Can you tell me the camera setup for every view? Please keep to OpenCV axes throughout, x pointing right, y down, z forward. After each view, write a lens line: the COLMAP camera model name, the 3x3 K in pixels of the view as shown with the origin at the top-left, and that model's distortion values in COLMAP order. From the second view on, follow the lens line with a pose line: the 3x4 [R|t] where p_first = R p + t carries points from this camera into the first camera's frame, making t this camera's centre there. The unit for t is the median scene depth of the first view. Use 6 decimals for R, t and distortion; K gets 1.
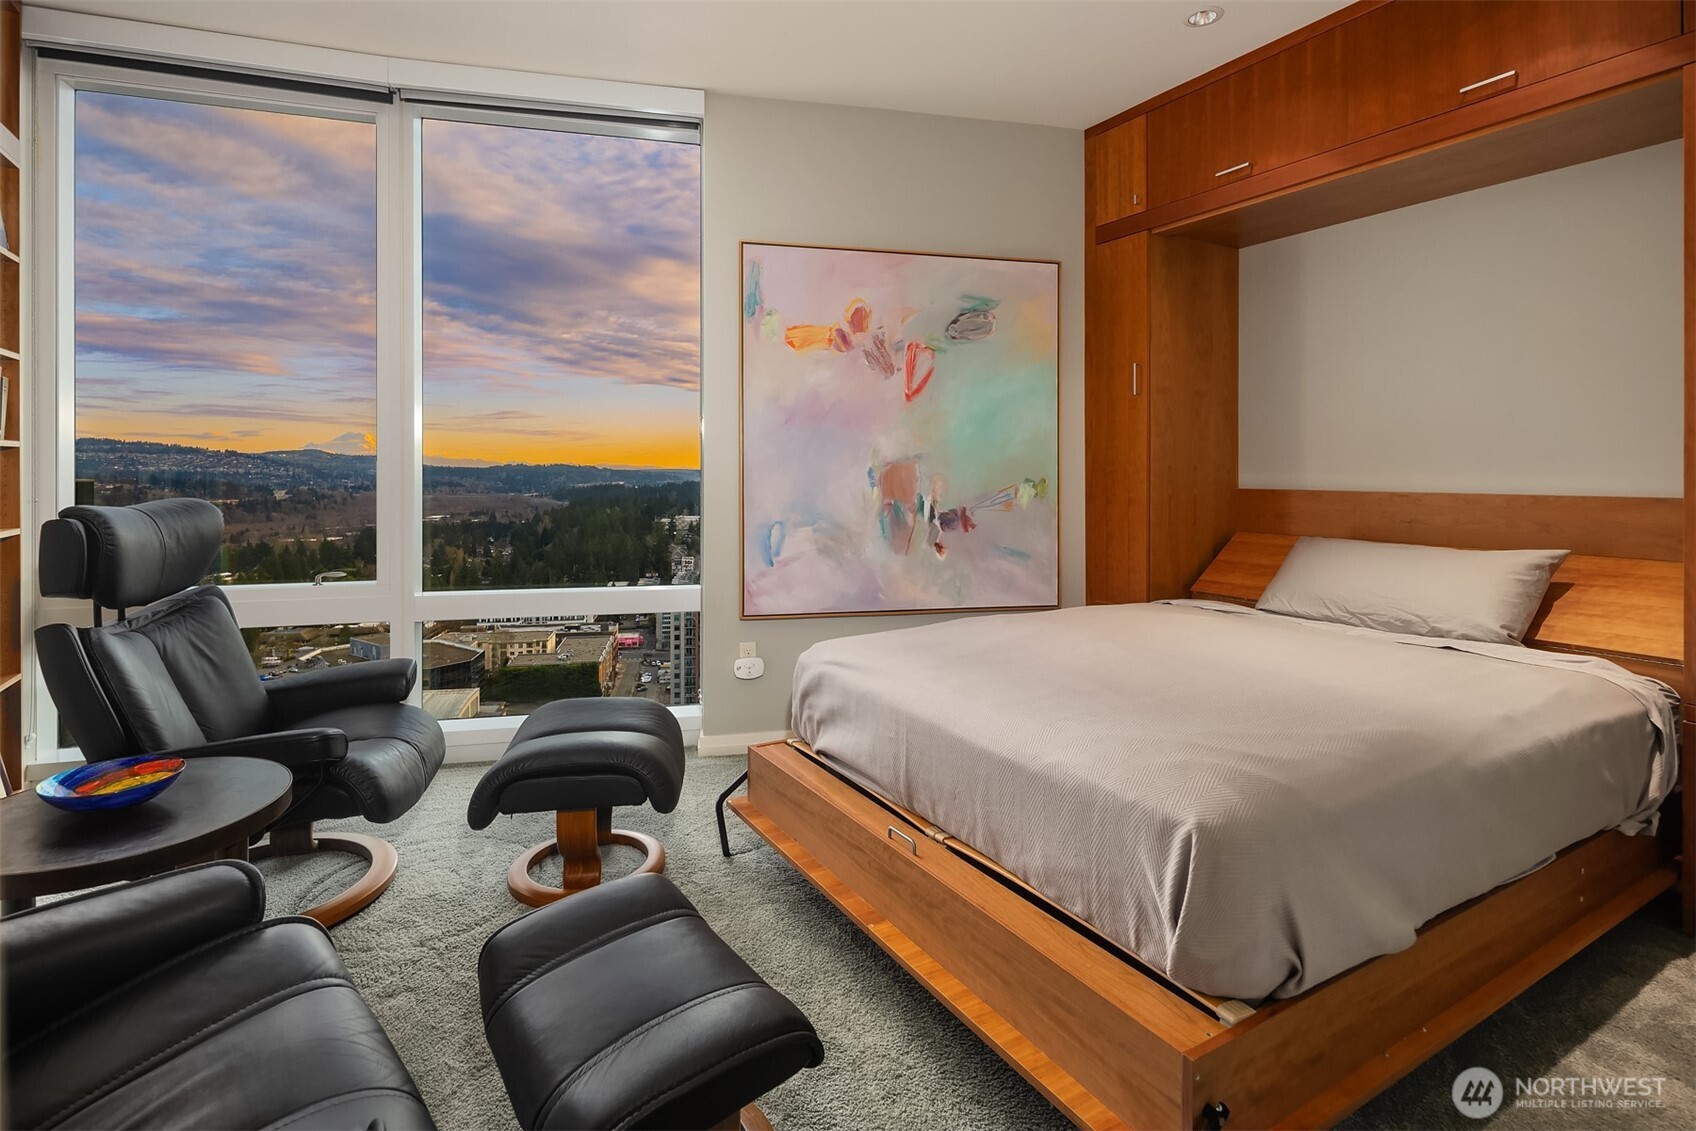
lens RADIAL K [[819.5, 0, 857.8], [0, 819.5, 509.8], [0, 0, 1]] dist [0.003072, -0.006740]
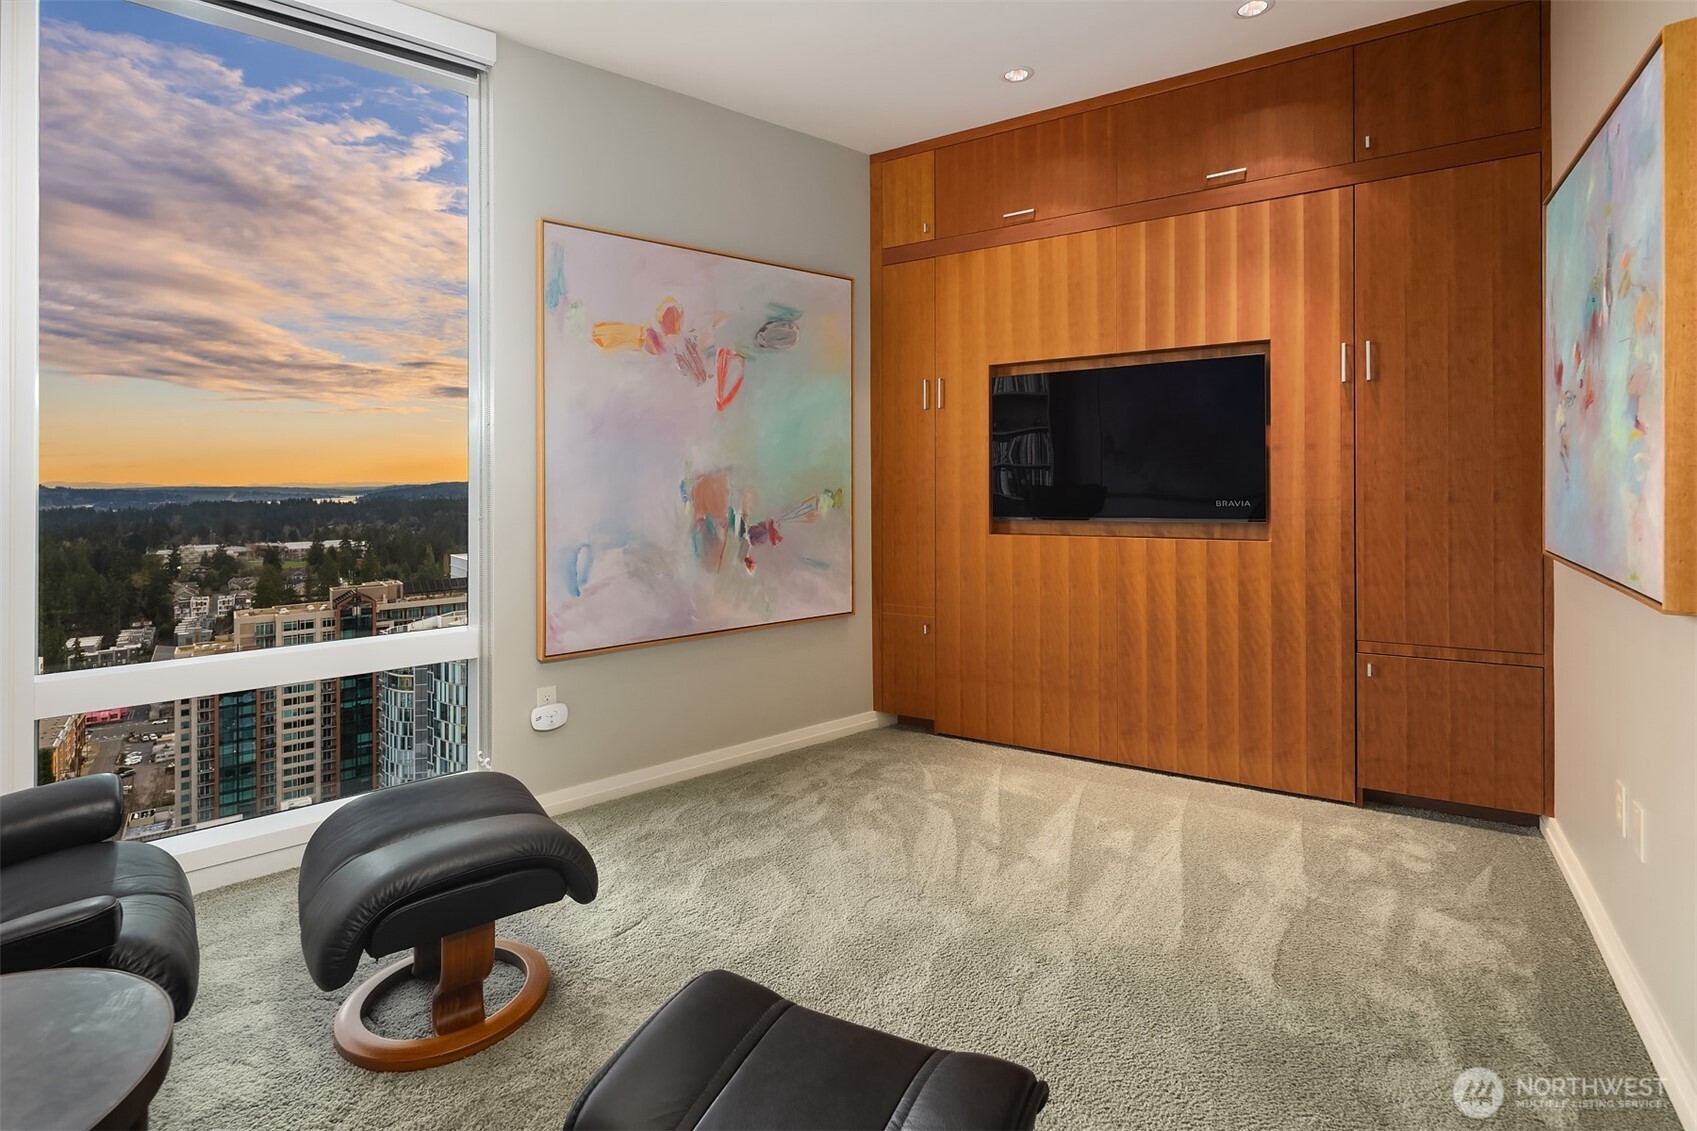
lens RADIAL K [[820.0, 0, 858.3], [0, 820.0, 509.8], [0, 0, 1]] dist [0.003072, -0.006740]
pose [[0.887385, -0.032014, 0.459916, -0.235993], [0.037760, 0.999281, -0.003296, -0.008188], [-0.459480, 0.020291, 0.887956, 0.087454]]
